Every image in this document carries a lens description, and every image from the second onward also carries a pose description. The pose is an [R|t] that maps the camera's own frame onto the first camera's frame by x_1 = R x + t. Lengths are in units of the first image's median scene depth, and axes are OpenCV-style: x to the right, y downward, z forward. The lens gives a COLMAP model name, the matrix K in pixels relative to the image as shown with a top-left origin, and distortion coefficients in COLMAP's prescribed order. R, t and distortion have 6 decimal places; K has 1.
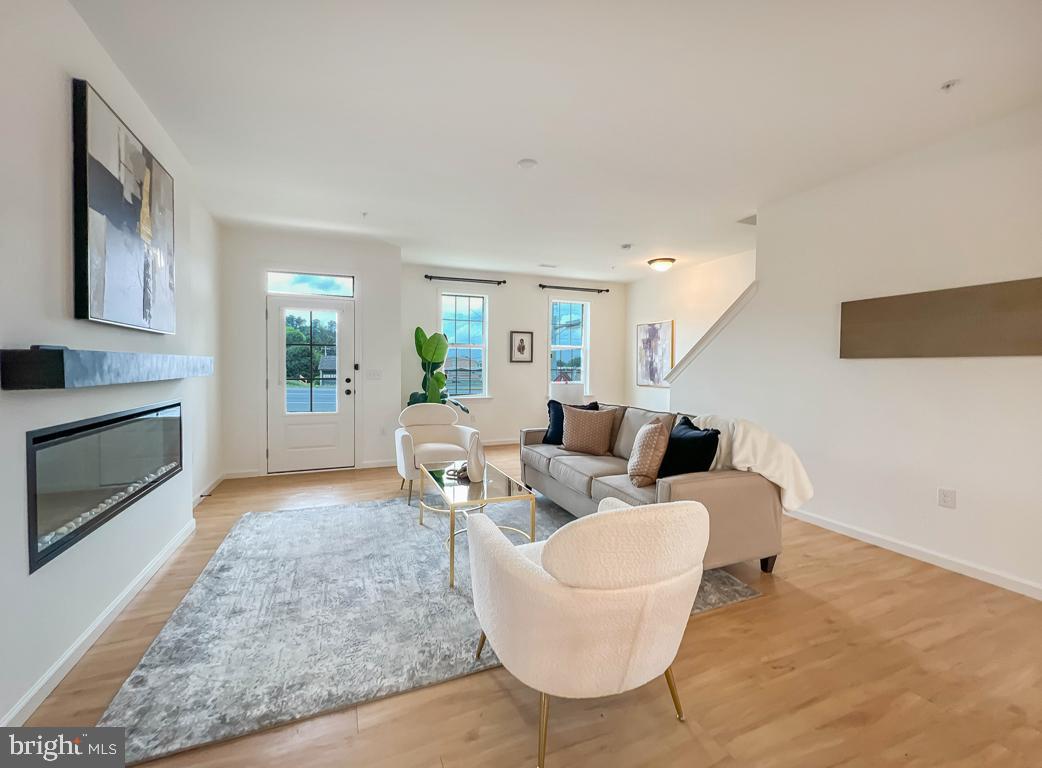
lens RADIAL K [[428.1, 0, 518.8], [0, 428.1, 375.1], [0, 0, 1]] dist [-0.000843, -0.000049]
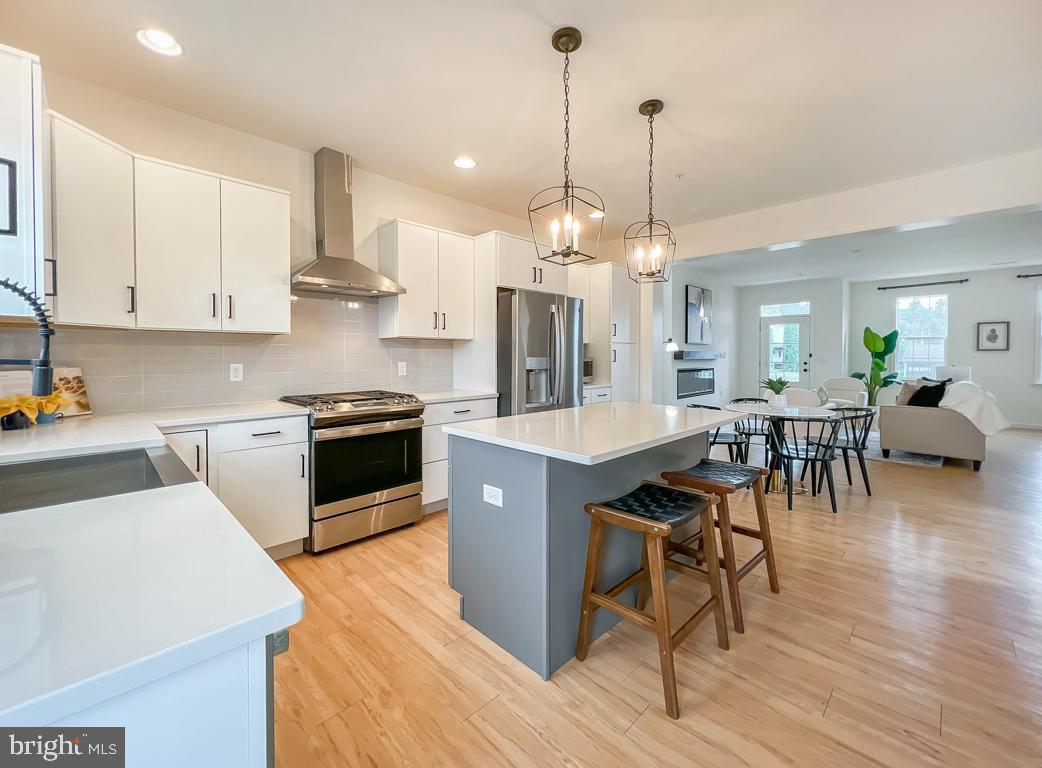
lens RADIAL K [[439.0, 0, 517.8], [0, 439.0, 354.5], [0, 0, 1]] dist [-0.000998, -0.000148]
pose [[0.388750, -0.007584, -0.921312, 0.627438], [-0.016459, 0.999749, -0.015175, 0.018685], [0.921196, 0.021063, 0.388528, -0.598730]]
